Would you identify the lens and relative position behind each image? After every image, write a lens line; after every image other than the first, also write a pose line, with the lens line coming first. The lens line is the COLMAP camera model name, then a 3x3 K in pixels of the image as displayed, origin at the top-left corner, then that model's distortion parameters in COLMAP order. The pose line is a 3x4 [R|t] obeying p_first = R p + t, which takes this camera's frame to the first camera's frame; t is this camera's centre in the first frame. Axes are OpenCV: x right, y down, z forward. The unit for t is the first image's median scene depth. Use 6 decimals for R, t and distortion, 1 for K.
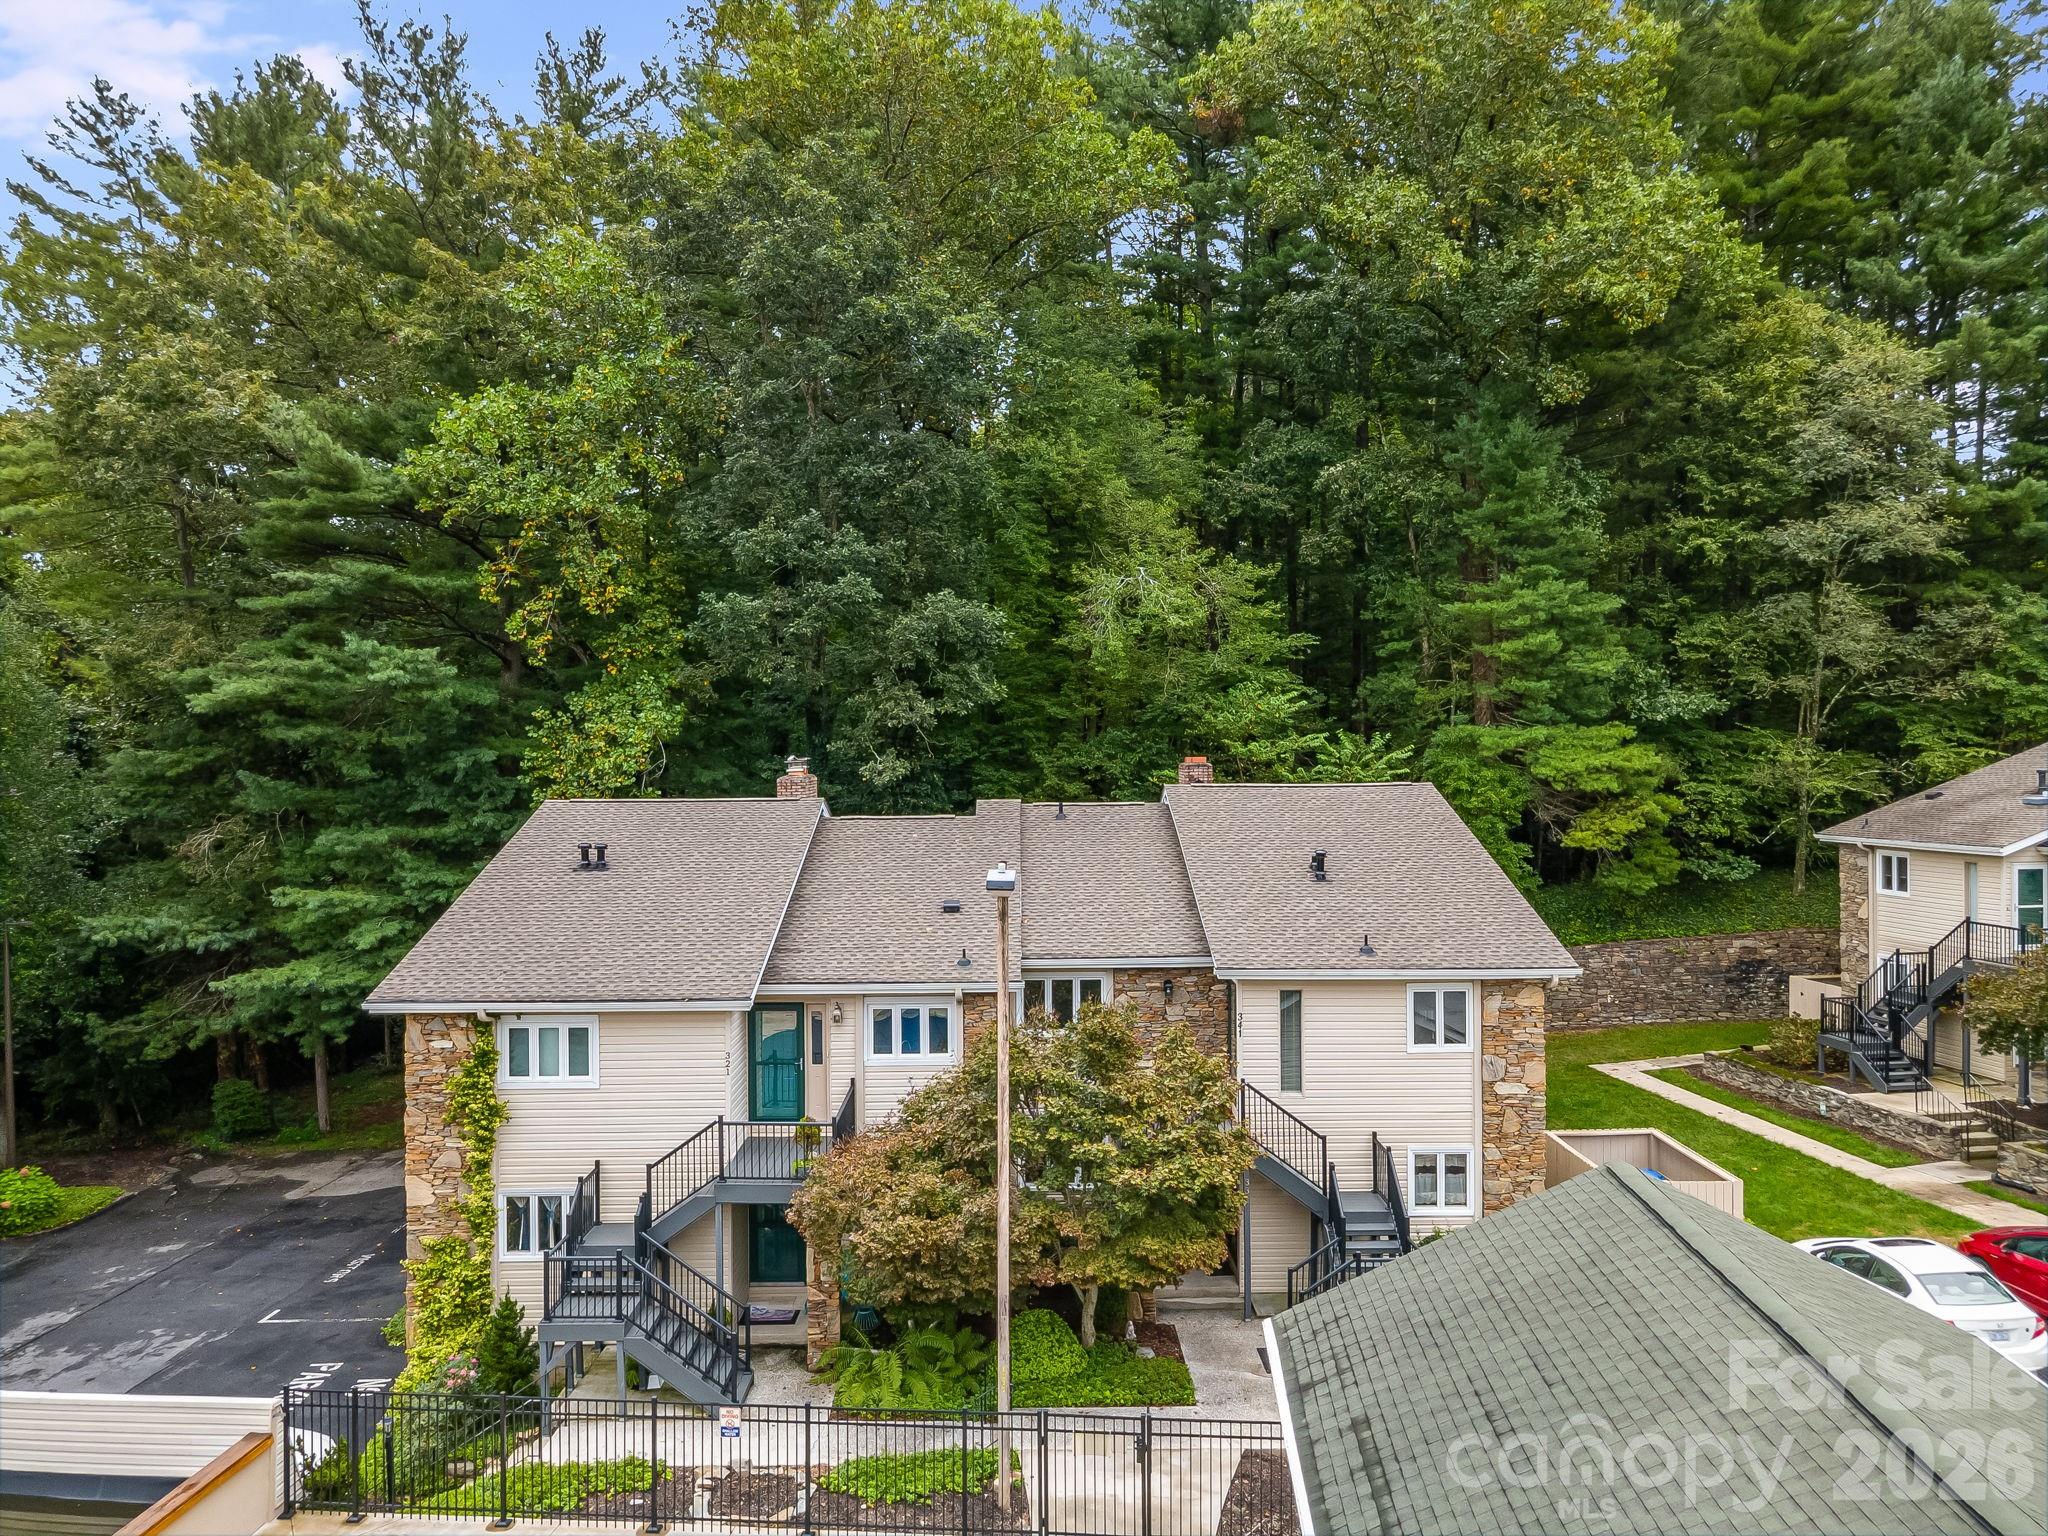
lens RADIAL K [[1422.6, 0, 1030.1], [0, 1422.6, 763.4], [0, 0, 1]] dist [-0.010372, 0.014553]
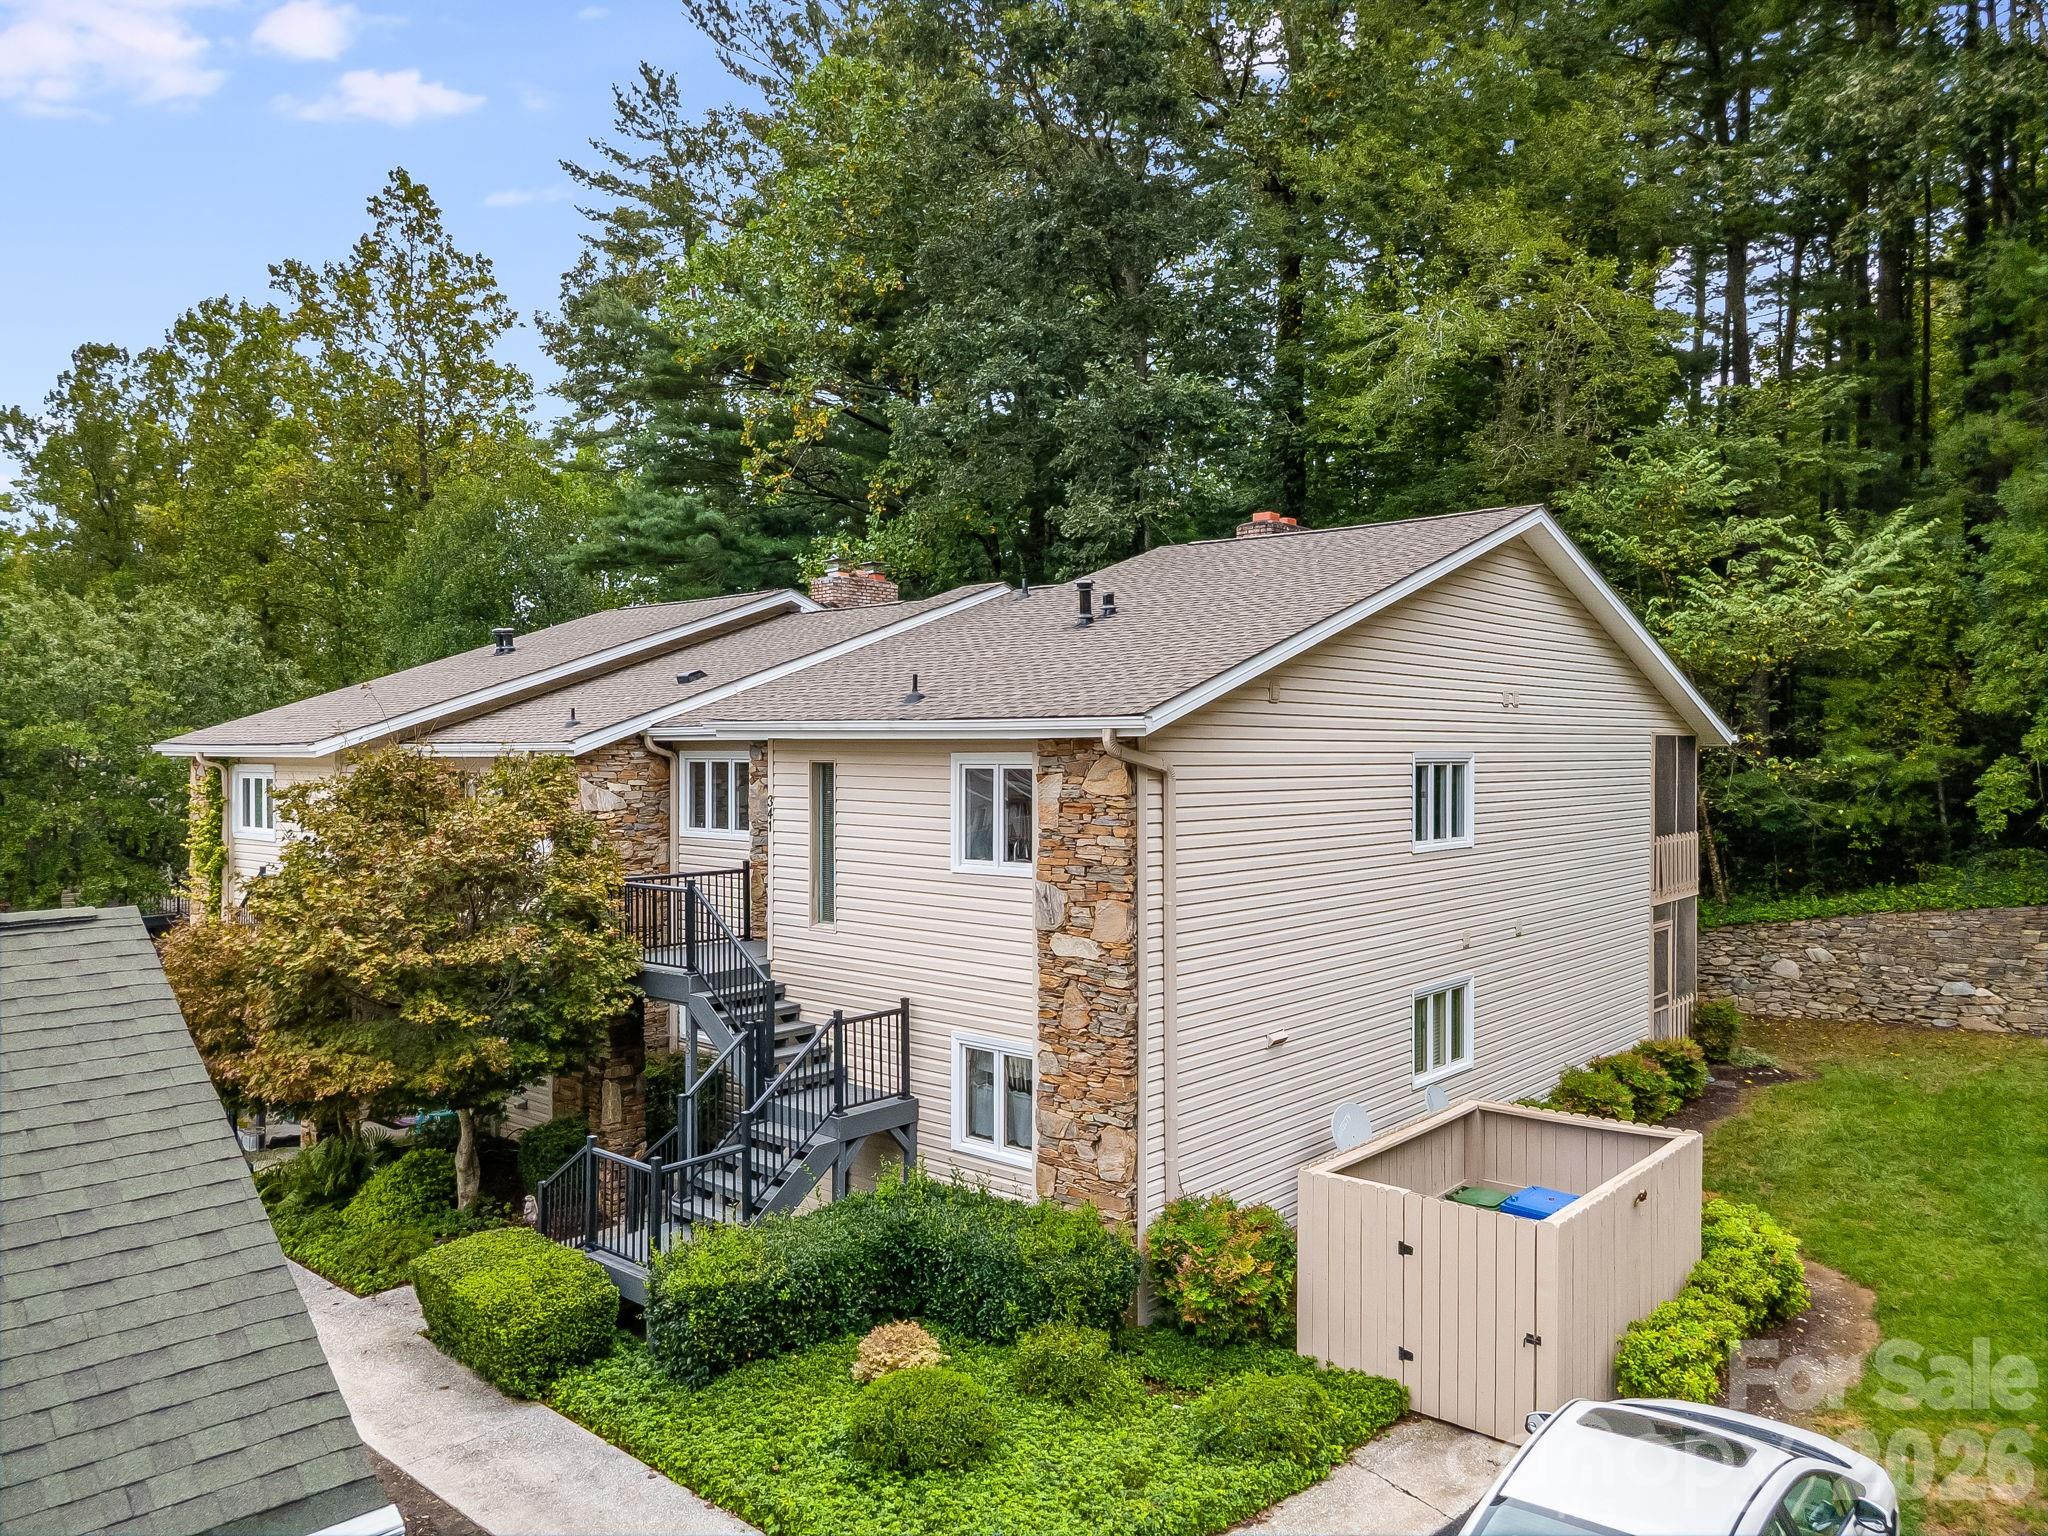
lens RADIAL K [[1422.6, 0, 1014.4], [0, 1422.6, 756.9], [0, 0, 1]] dist [-0.010372, 0.014553]
pose [[0.757768, 0.014296, -0.652367, 0.387602], [-0.013713, 0.999888, 0.005983, 0.088973], [0.652380, 0.004412, 0.757879, 0.333176]]
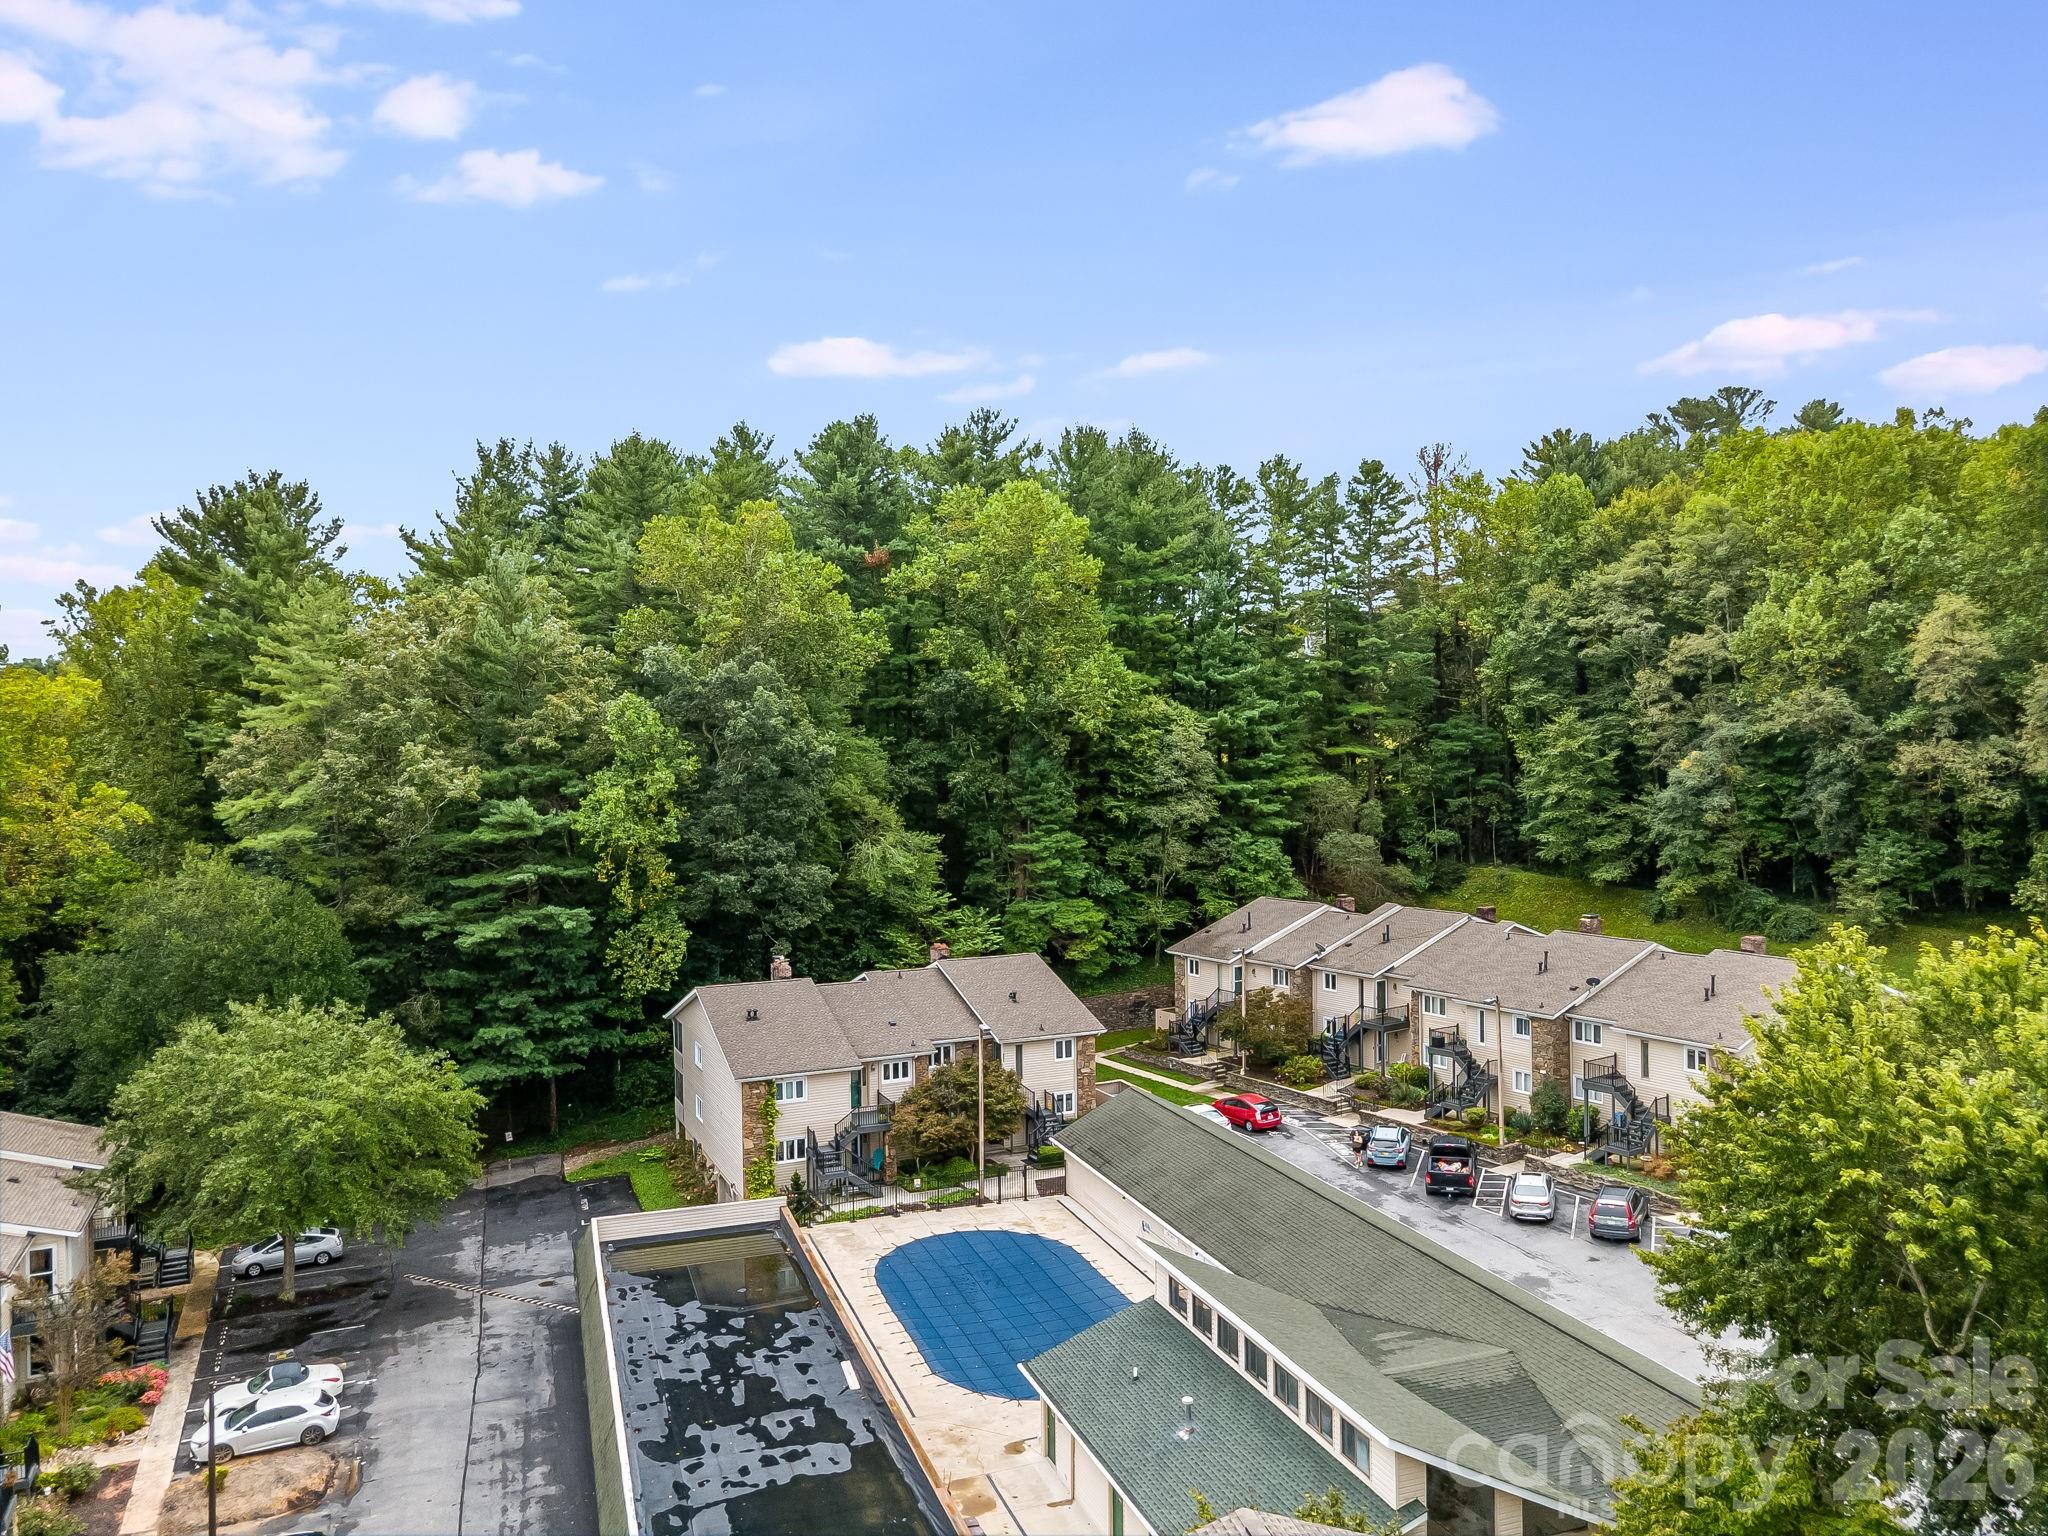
lens RADIAL K [[1422.6, 0, 1026.9], [0, 1422.6, 765.2], [0, 0, 1]] dist [-0.010372, 0.014553]
pose [[0.910978, -0.010371, 0.412324, -0.601530], [0.009029, 0.999946, 0.005204, -0.259721], [-0.412356, -0.001018, 0.911022, -1.013477]]
